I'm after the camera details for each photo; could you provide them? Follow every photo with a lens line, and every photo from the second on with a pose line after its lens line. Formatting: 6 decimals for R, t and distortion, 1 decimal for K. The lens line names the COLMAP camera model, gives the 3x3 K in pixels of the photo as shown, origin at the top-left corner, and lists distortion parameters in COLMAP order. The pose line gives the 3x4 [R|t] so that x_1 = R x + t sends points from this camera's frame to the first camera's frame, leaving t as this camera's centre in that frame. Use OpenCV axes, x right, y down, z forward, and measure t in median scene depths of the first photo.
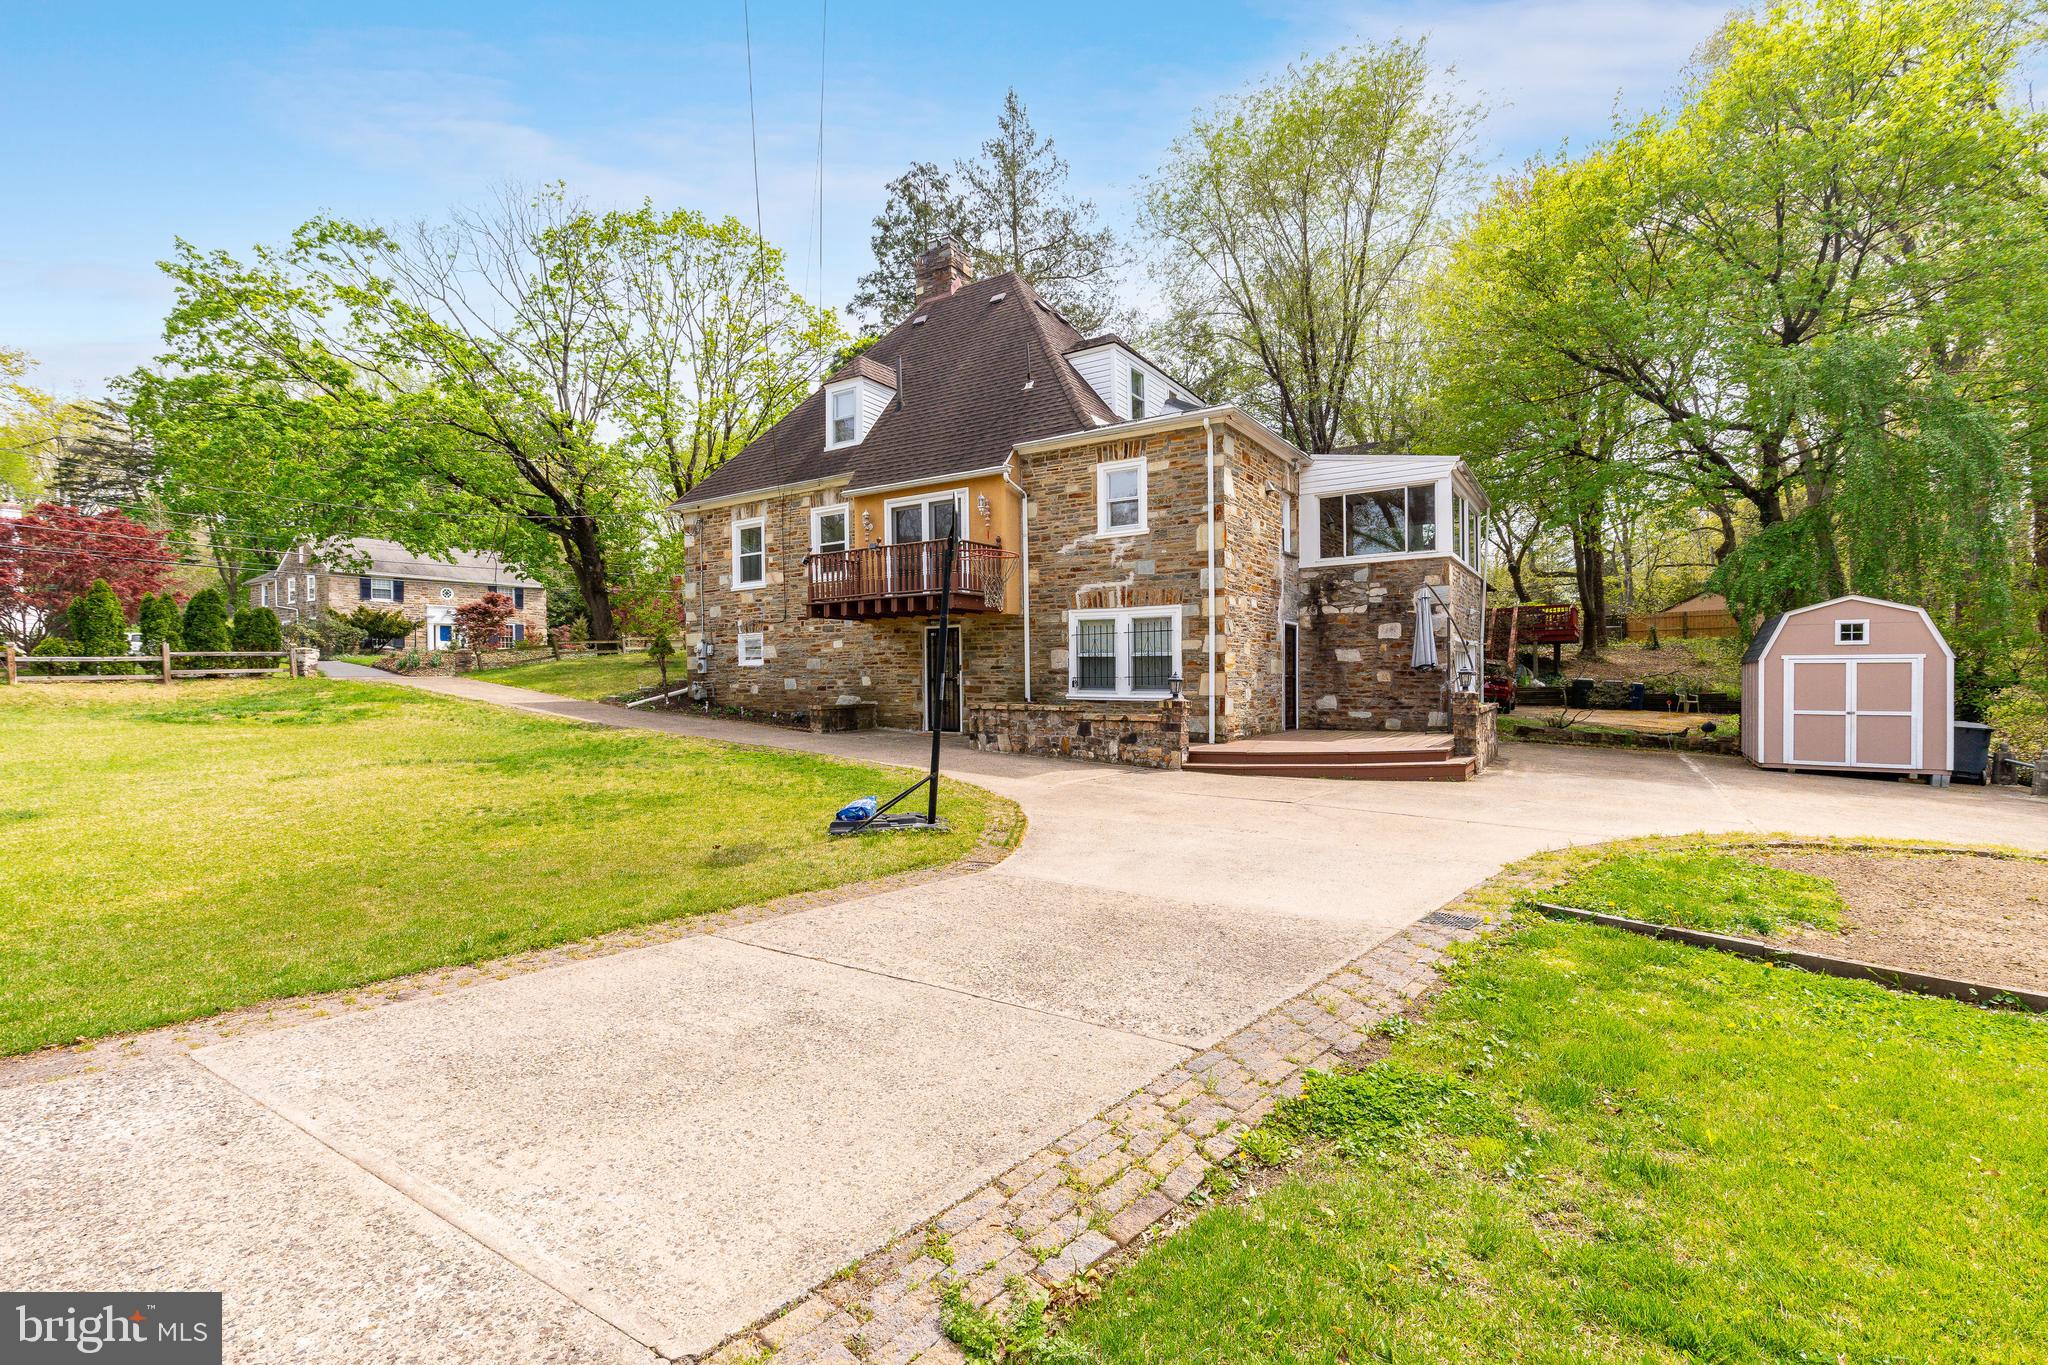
lens RADIAL K [[924.7, 0, 1020.4], [0, 924.7, 689.1], [0, 0, 1]] dist [0.000355, 0.000474]
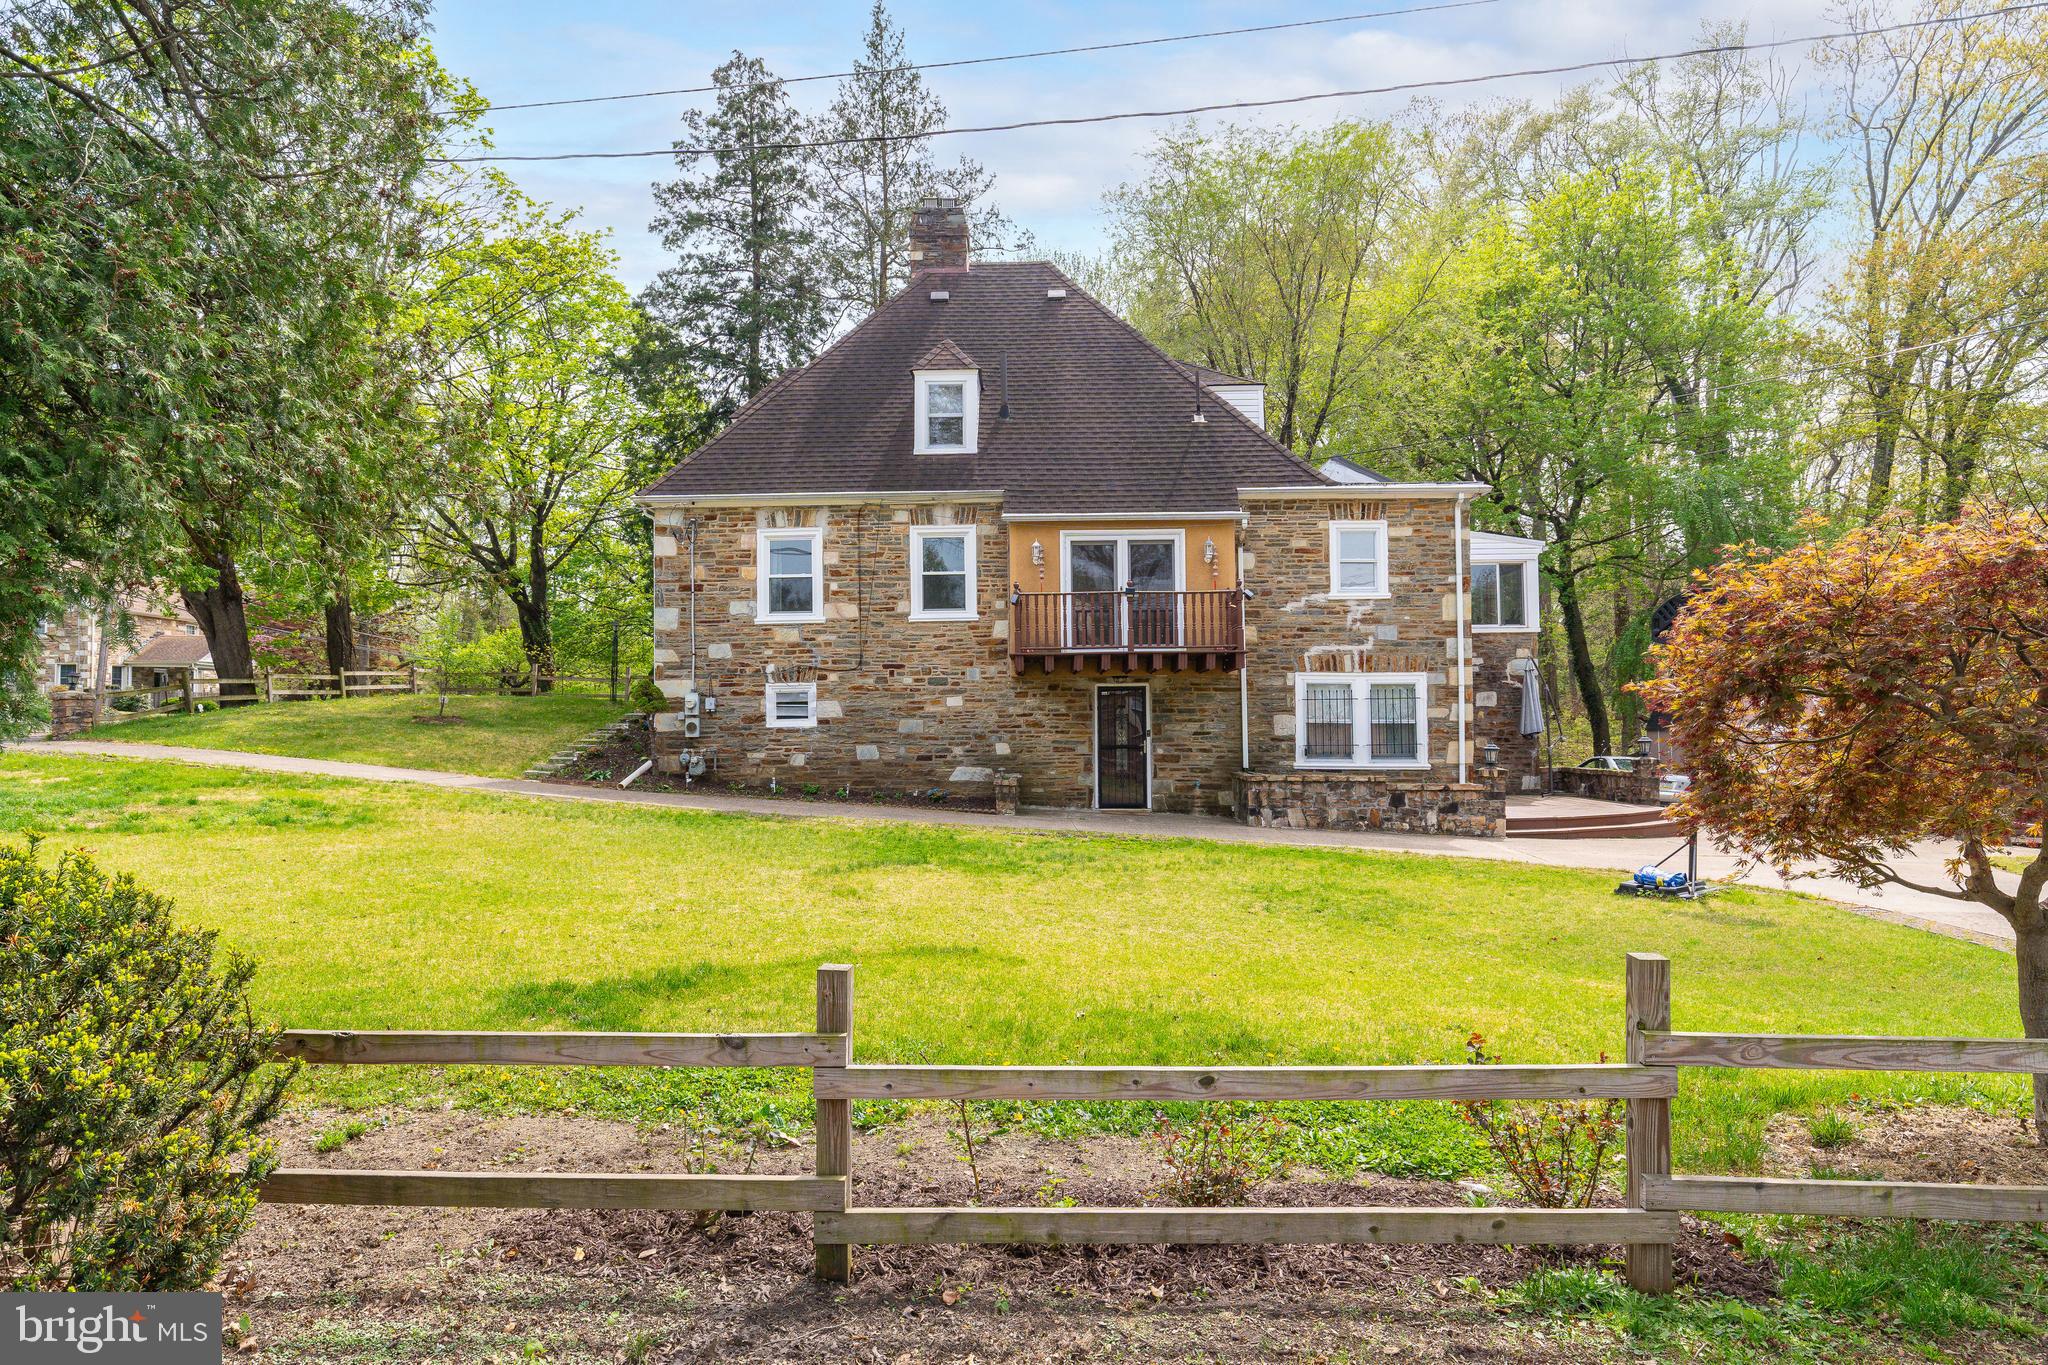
lens RADIAL K [[1267.2, 0, 1019.3], [0, 1267.2, 675.8], [0, 0, 1]] dist [0.006946, 0.000714]
pose [[0.849395, 0.026085, 0.527112, -0.841508], [0.003506, 0.998477, -0.055061, -0.012849], [-0.527745, 0.048617, 0.848010, 0.066396]]
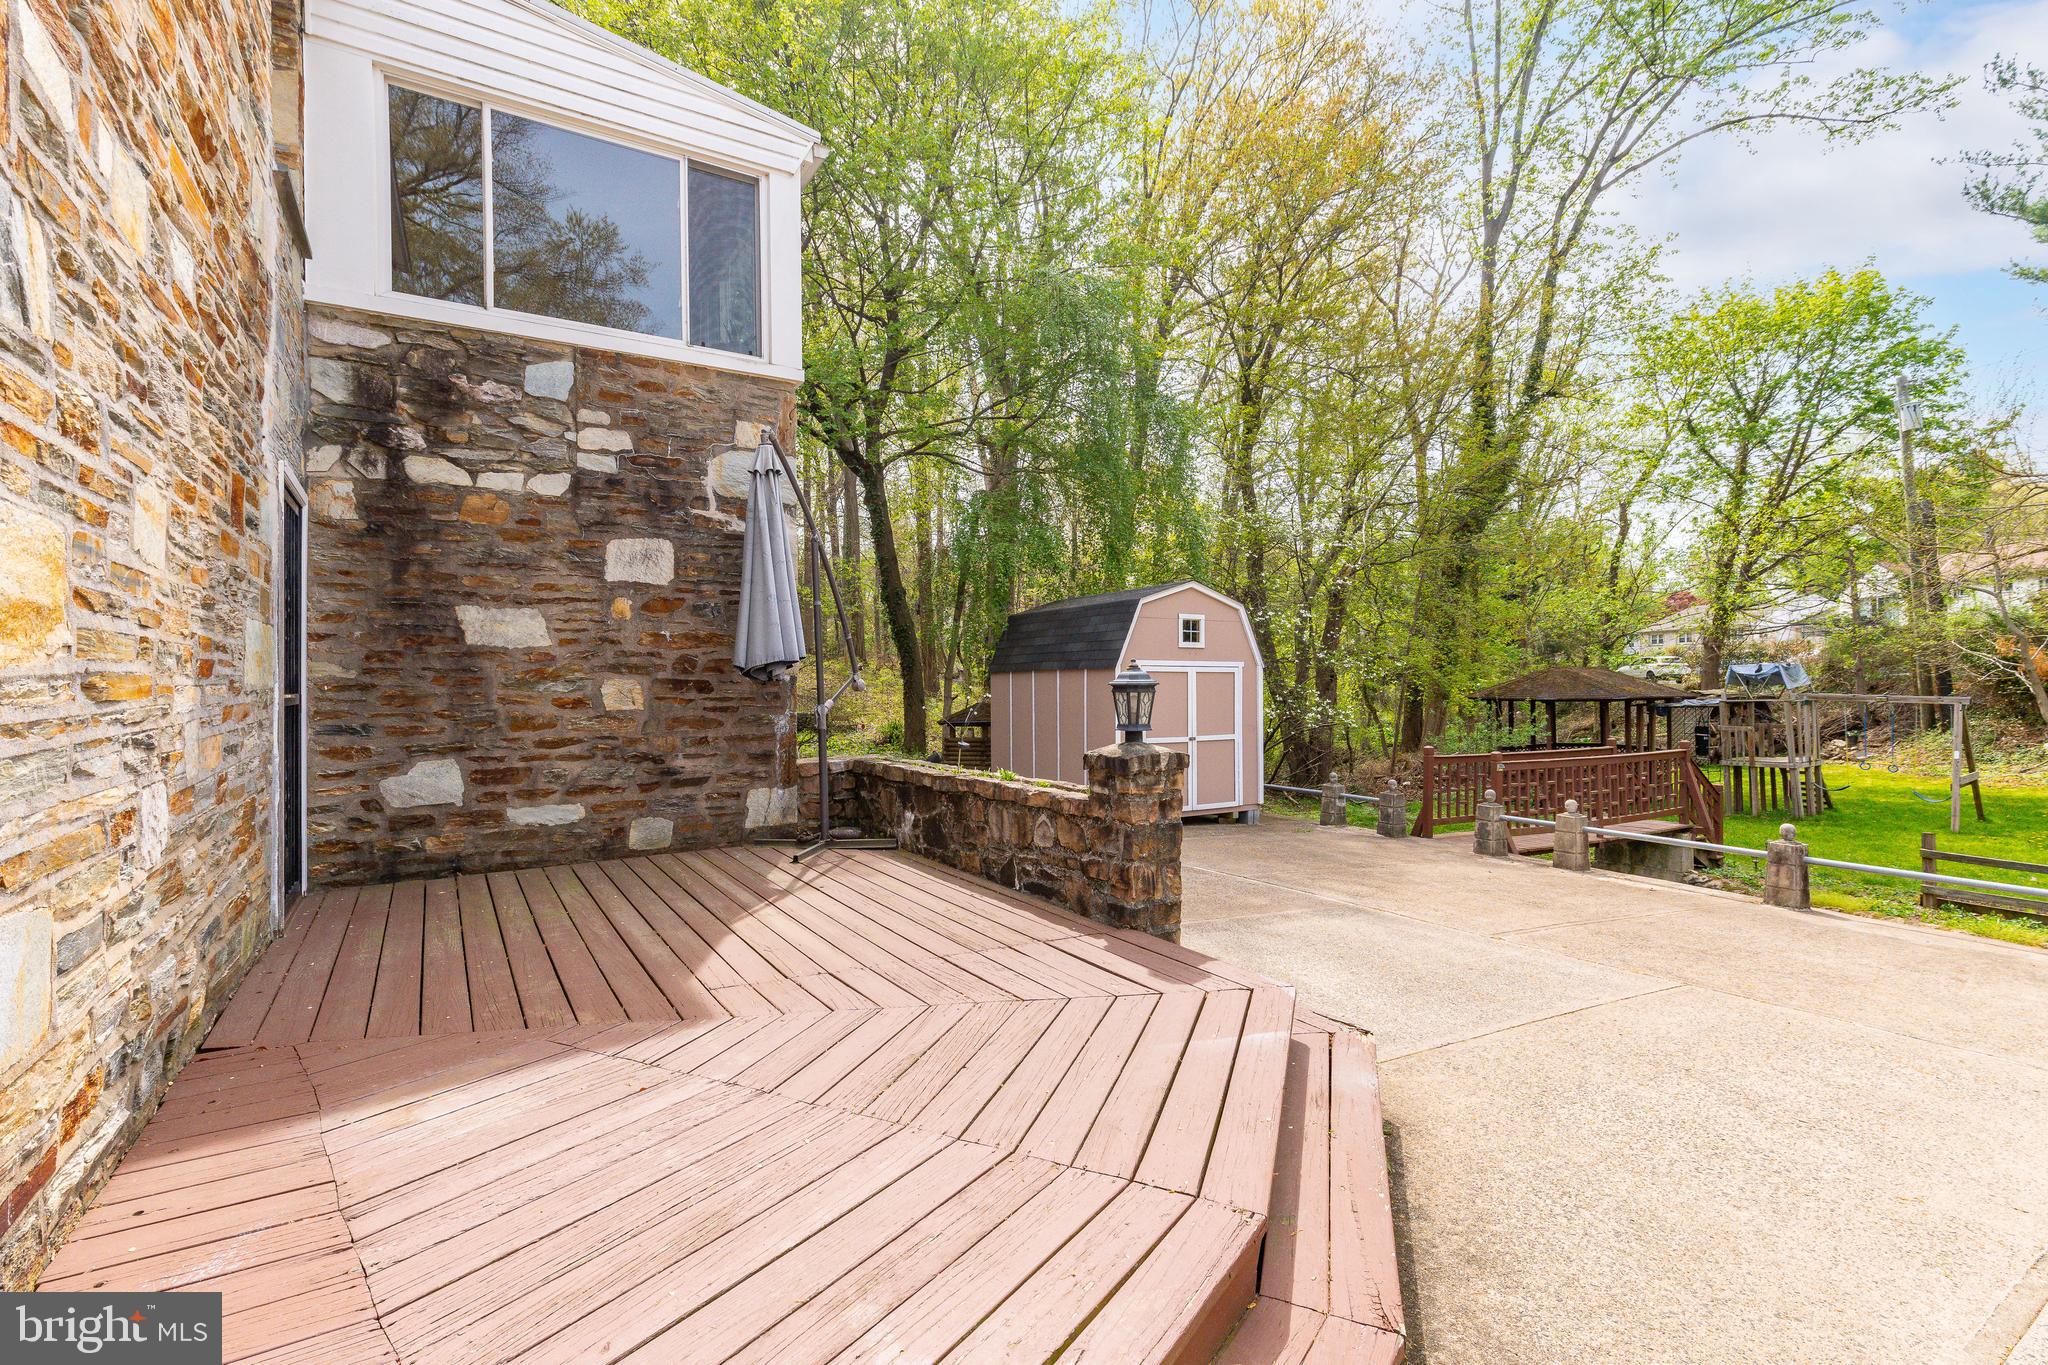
lens RADIAL K [[924.7, 0, 1034.2], [0, 924.7, 683.1], [0, 0, 1]] dist [0.000355, 0.000474]
pose [[0.422214, 0.002404, 0.906493, 0.159477], [0.012591, 0.999884, -0.008516, -0.013856], [-0.906409, 0.015010, 0.422135, 0.760094]]
